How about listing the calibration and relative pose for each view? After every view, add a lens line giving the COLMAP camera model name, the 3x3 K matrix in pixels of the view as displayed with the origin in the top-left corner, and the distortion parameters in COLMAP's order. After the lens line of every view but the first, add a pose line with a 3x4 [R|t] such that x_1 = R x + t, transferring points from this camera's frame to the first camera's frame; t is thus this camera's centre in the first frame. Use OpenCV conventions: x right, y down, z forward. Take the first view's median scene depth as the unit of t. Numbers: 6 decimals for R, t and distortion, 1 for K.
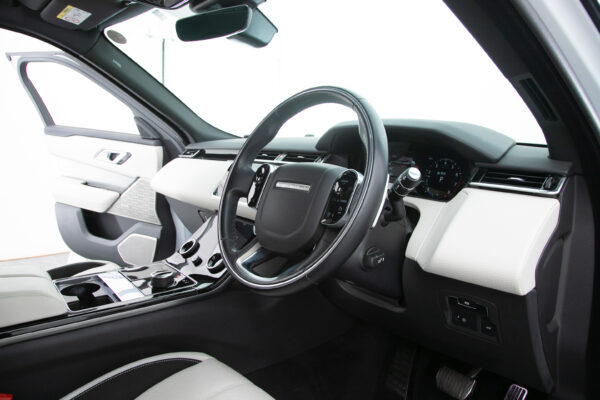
lens RADIAL K [[408.1, 0, 299.0], [0, 408.1, 201.9], [0, 0, 1]] dist [-0.118754, 0.047821]
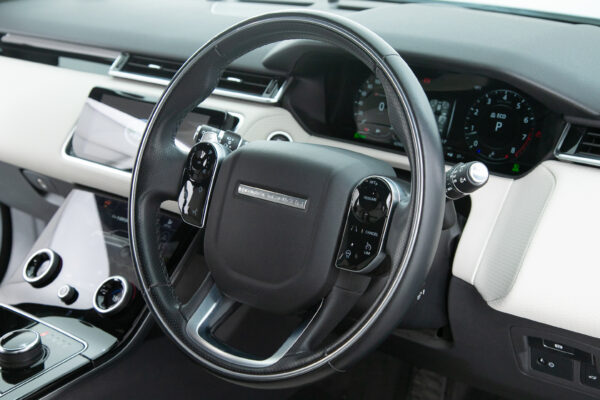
lens RADIAL K [[808.9, 0, 298.6], [0, 808.9, 200.6], [0, 0, 1]] dist [0.088322, 0.000000]
pose [[0.978028, -0.118412, 0.171579, -0.168420], [0.077406, 0.970458, 0.228516, -0.279284], [-0.193569, -0.210214, 0.958301, -0.118834]]
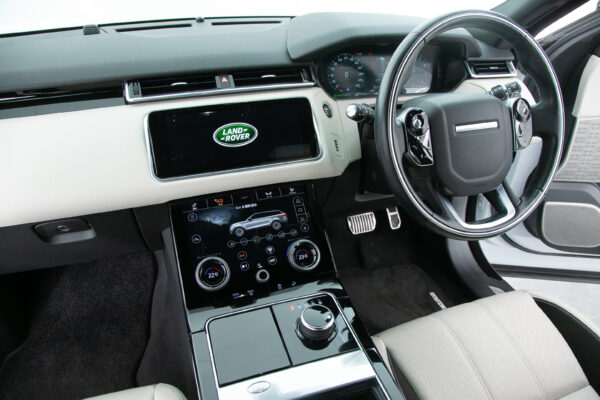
lens RADIAL K [[408.1, 0, 298.4], [0, 408.1, 199.5], [0, 0, 1]] dist [-0.118754, 0.047821]
pose [[0.360770, -0.497314, 0.789002, -0.942745], [0.128196, 0.864386, 0.486212, -0.379459], [-0.923802, -0.074263, 0.375599, 0.964163]]
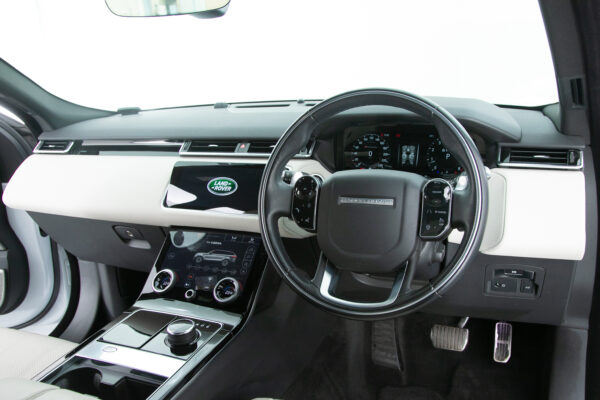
lens RADIAL K [[501.1, 0, 301.9], [0, 501.1, 199.3], [0, 0, 1]] dist [-0.064786, 0.039708]
pose [[0.884370, -0.203325, 0.420178, -0.599009], [0.146825, 0.975627, 0.163078, -0.239532], [-0.443095, -0.082529, 0.892668, 0.029826]]
